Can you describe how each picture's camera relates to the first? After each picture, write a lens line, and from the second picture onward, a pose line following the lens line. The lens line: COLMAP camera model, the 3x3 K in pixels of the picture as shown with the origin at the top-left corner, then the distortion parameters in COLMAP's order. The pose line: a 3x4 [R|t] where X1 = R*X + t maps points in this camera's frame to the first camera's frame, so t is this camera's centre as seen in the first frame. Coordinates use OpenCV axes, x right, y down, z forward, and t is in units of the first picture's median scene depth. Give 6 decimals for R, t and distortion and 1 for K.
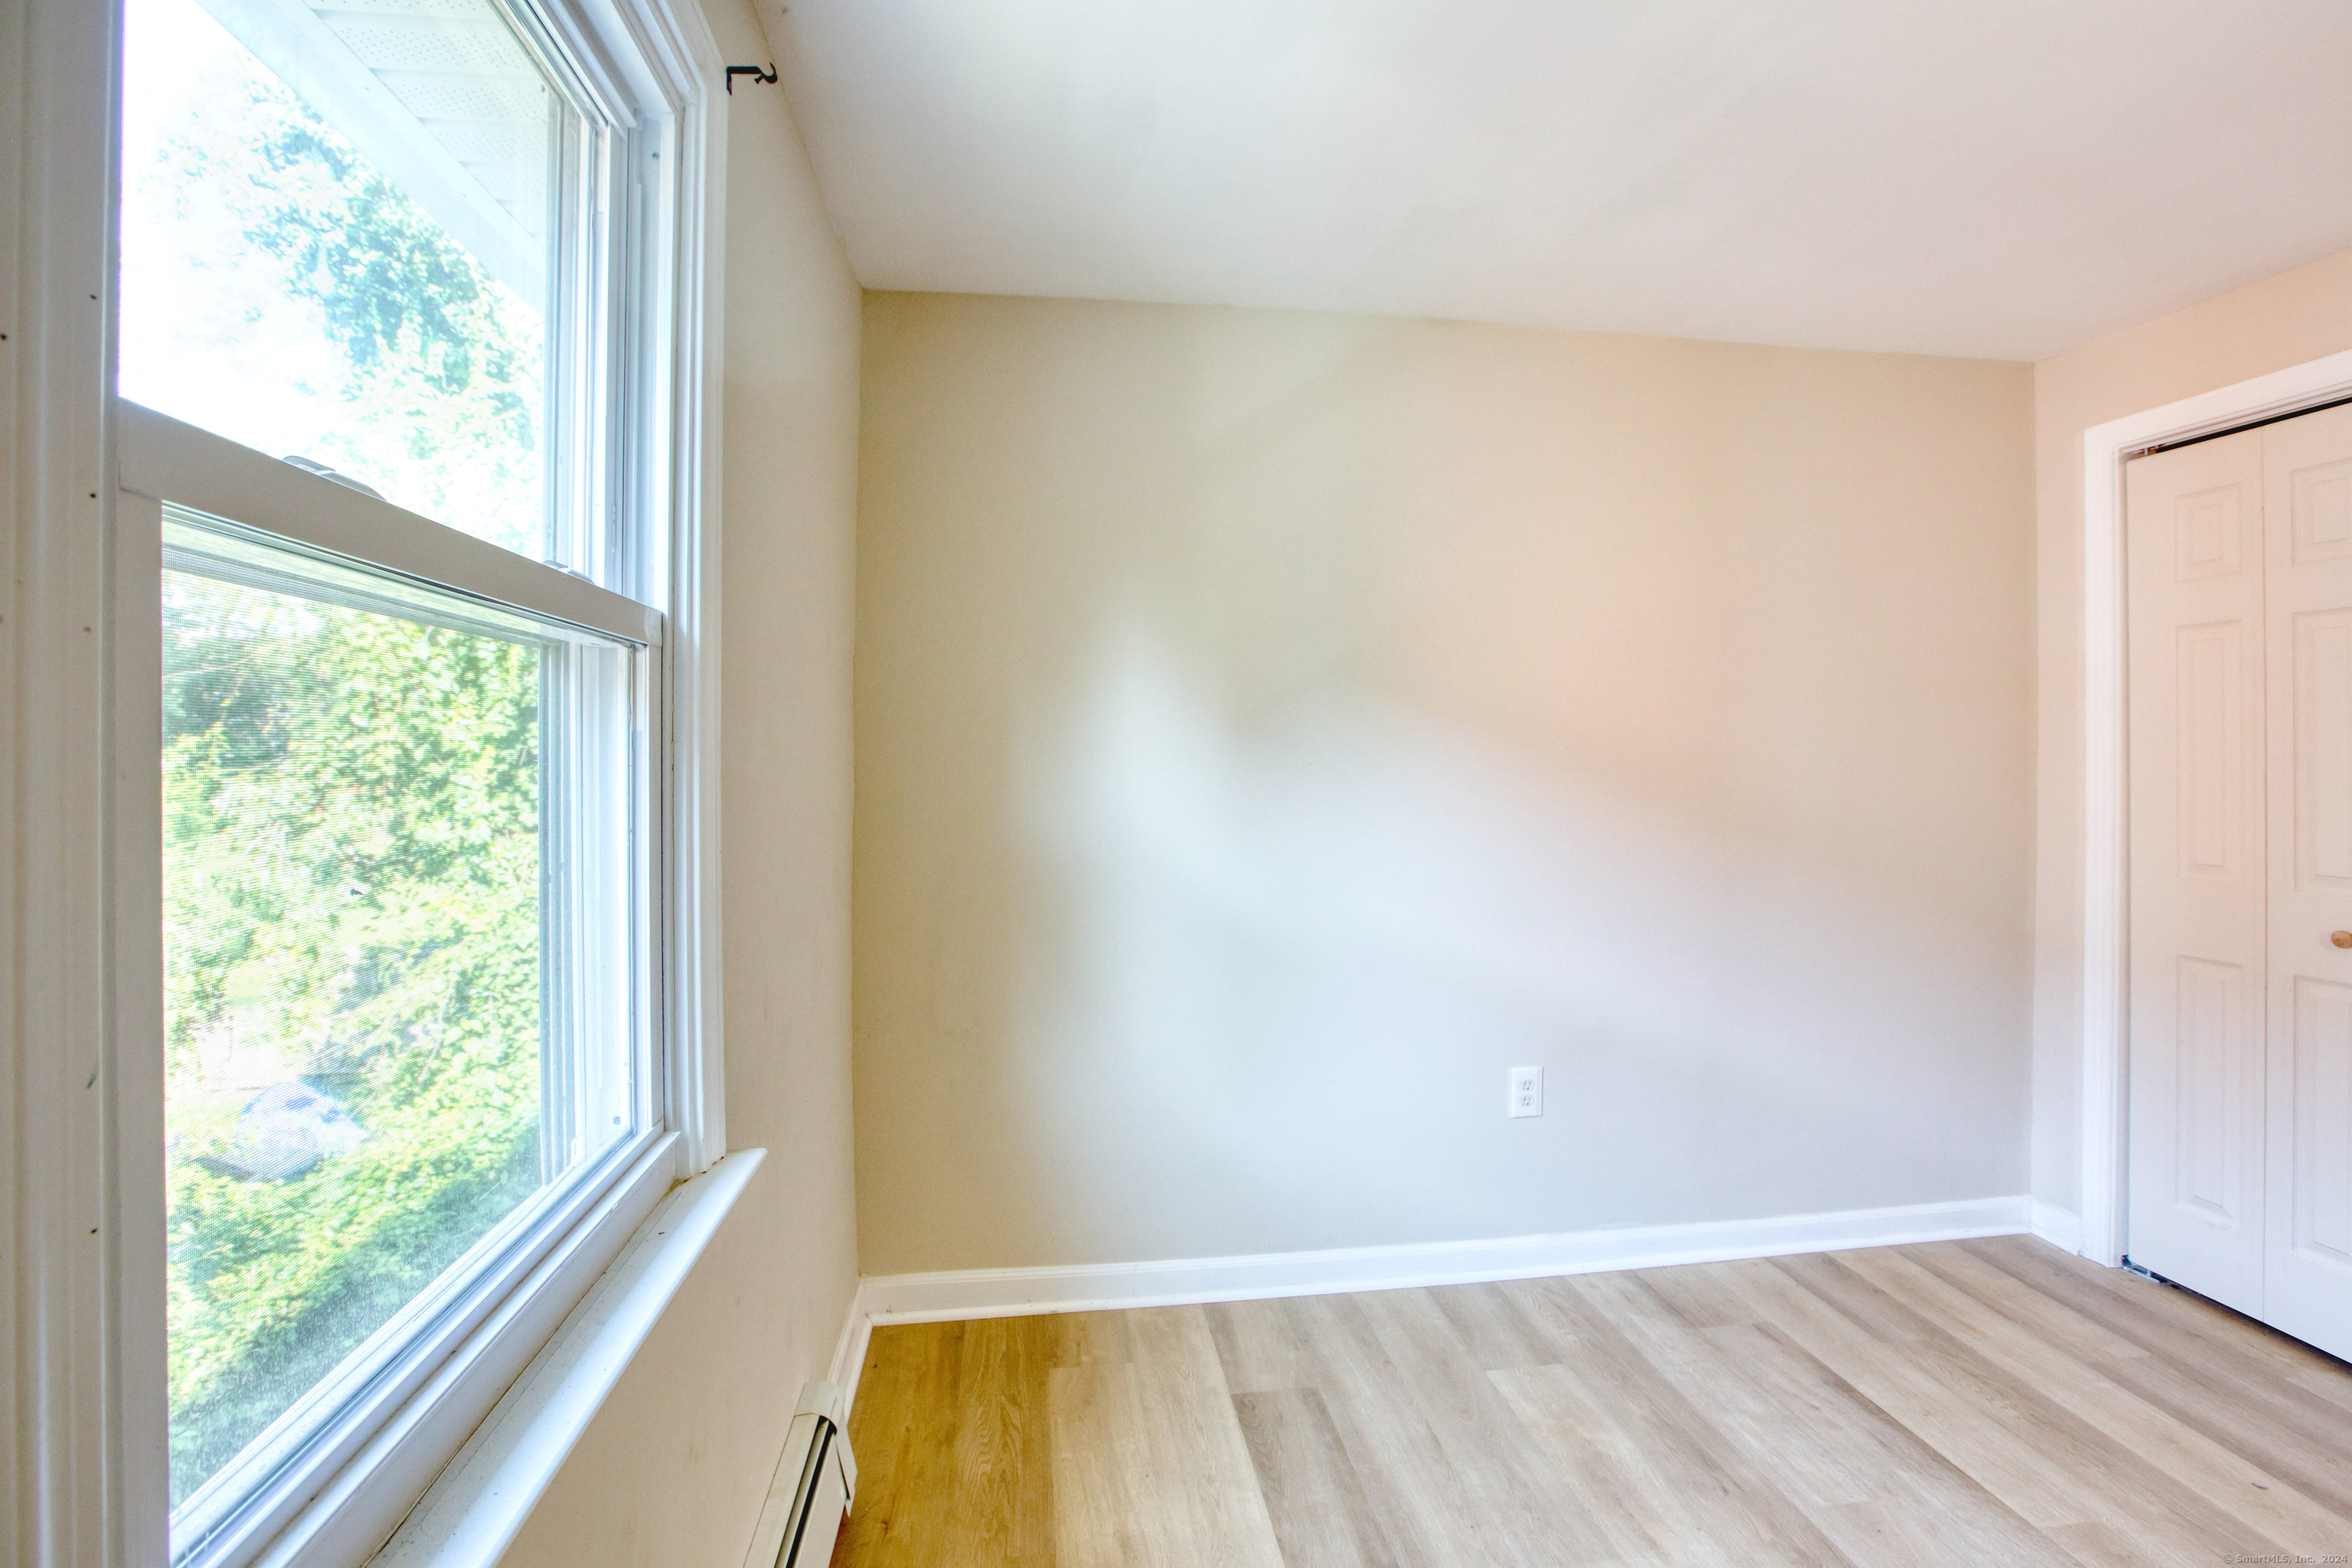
lens RADIAL K [[1088.6, 0, 1188.6], [0, 1088.6, 751.3], [0, 0, 1]] dist [-0.036097, 0.011773]
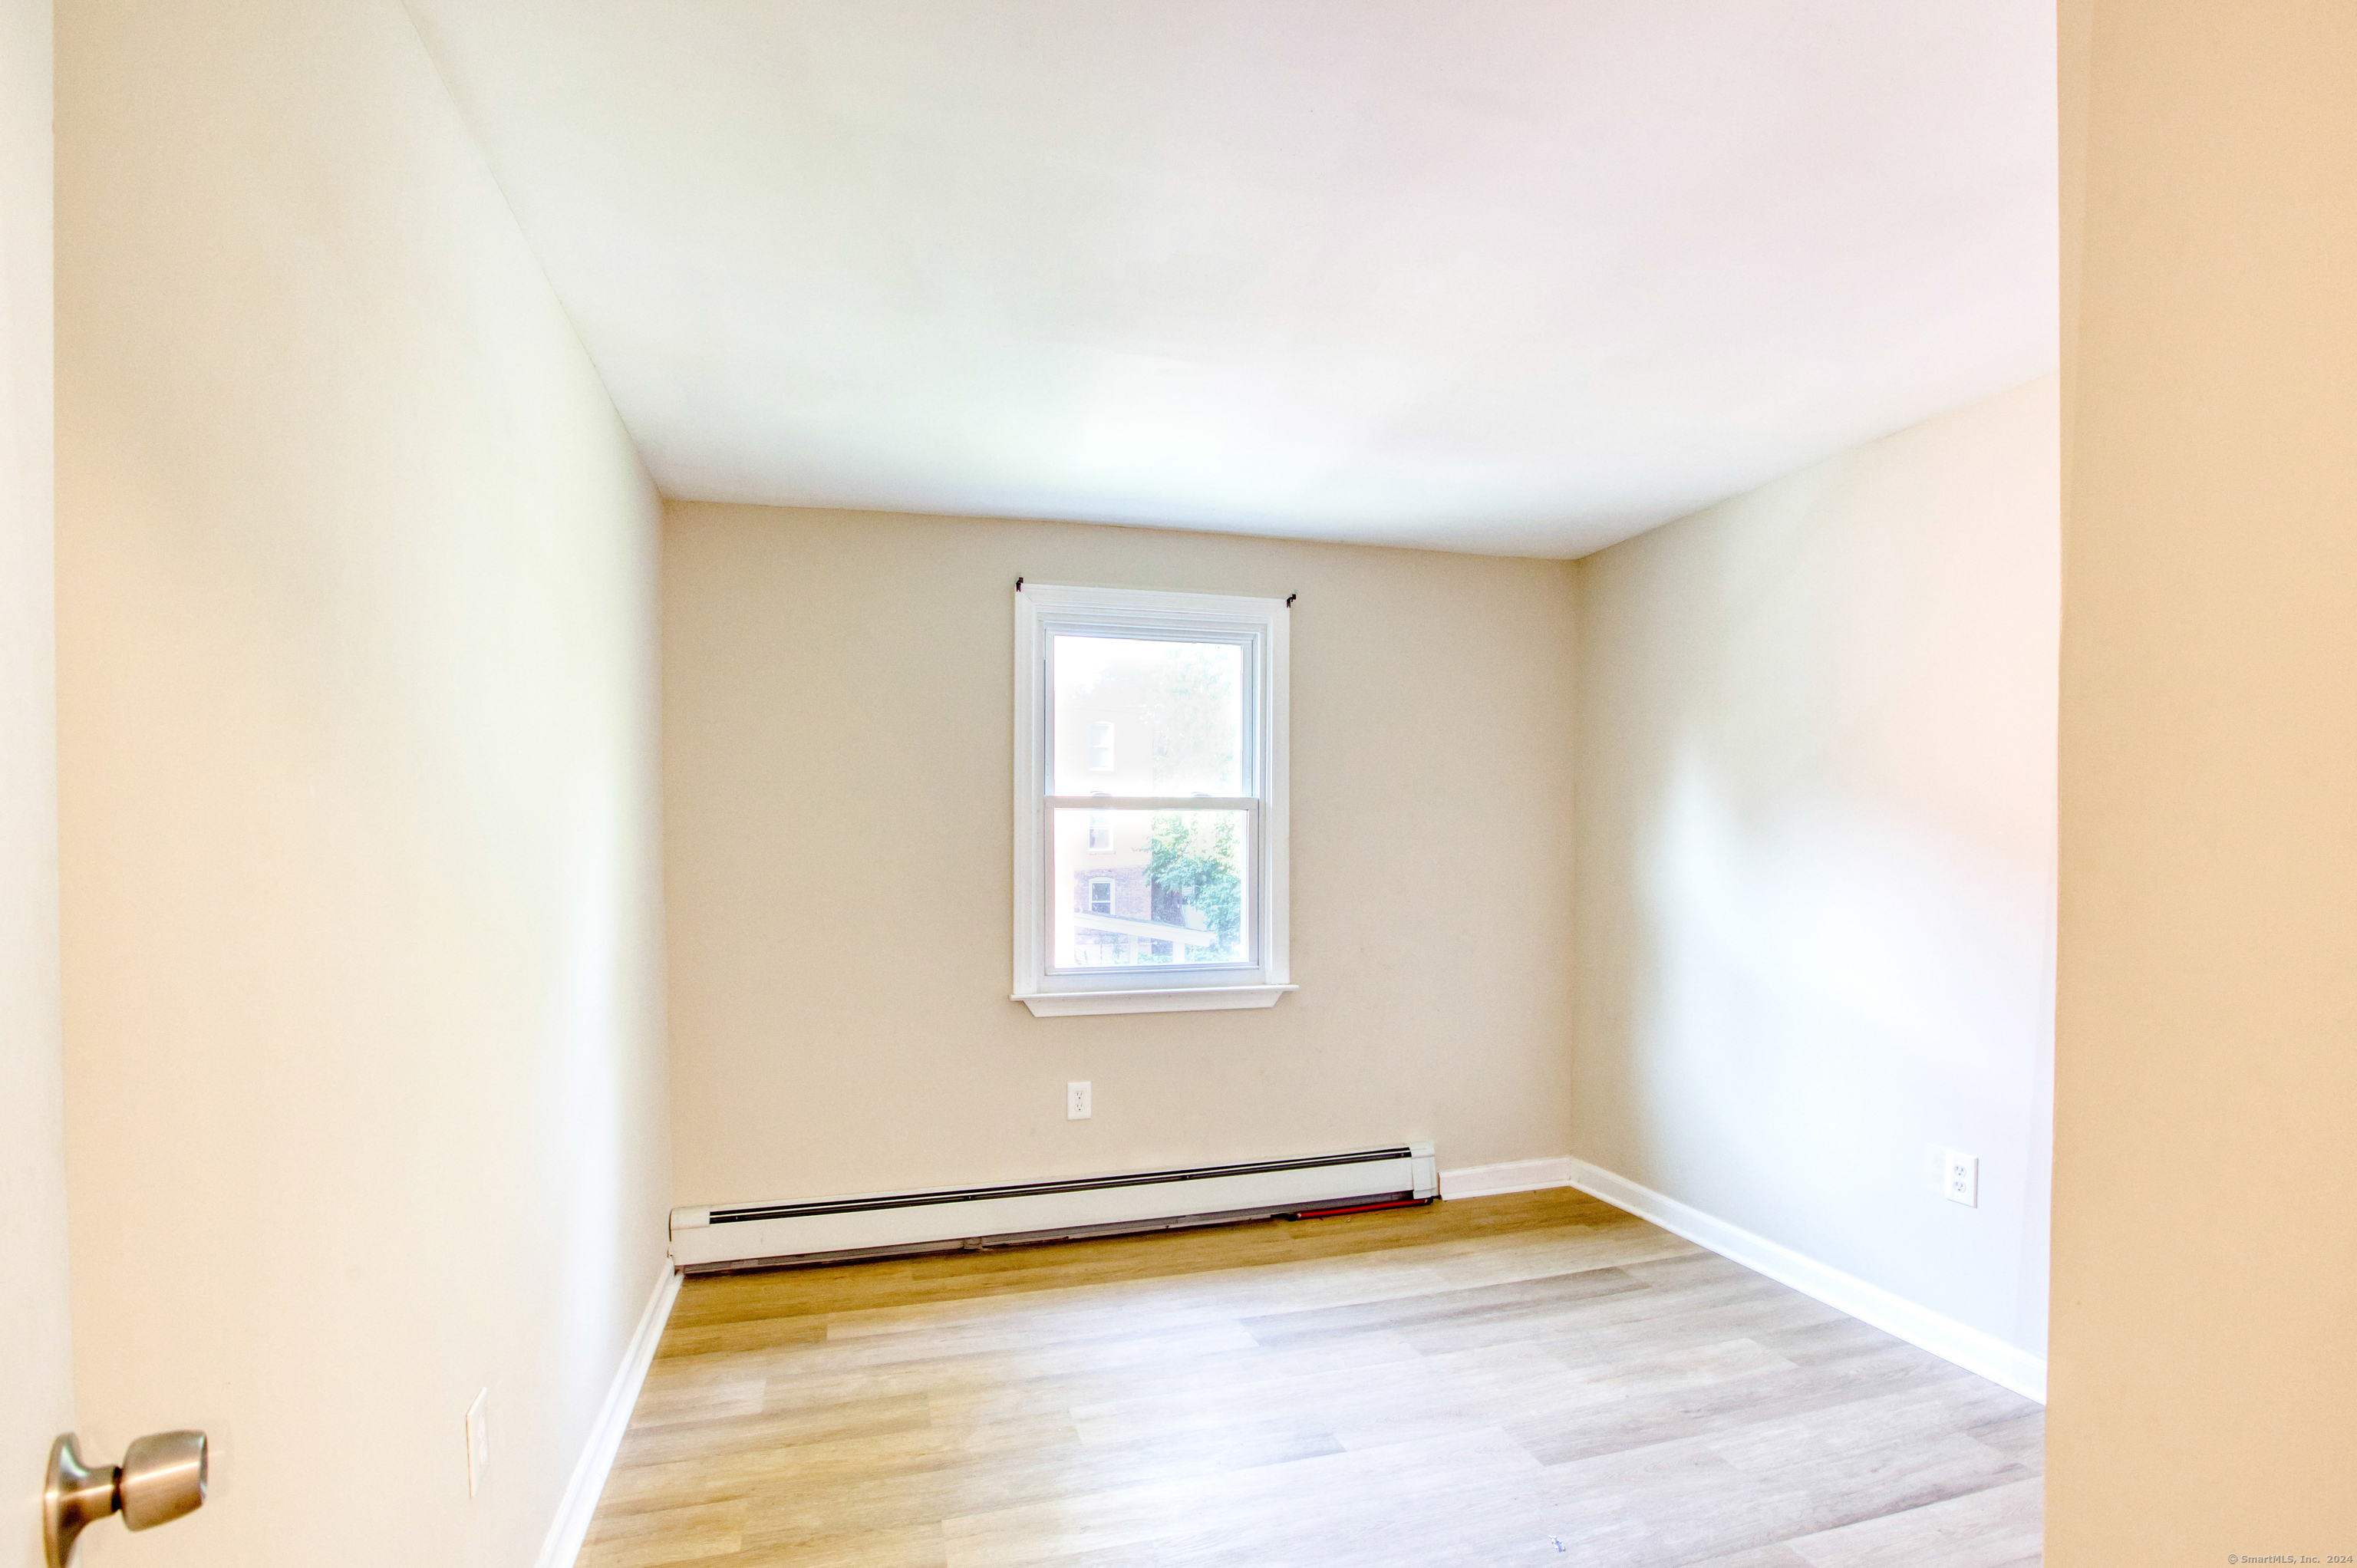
lens RADIAL K [[1090.8, 0, 1168.1], [0, 1090.8, 864.7], [0, 0, 1]] dist [-0.036097, 0.011773]
pose [[0.132736, 0.012103, -0.991078, 1.352618], [0.002015, 0.999920, 0.012481, 0.017620], [0.991149, -0.003653, 0.132701, 0.175238]]
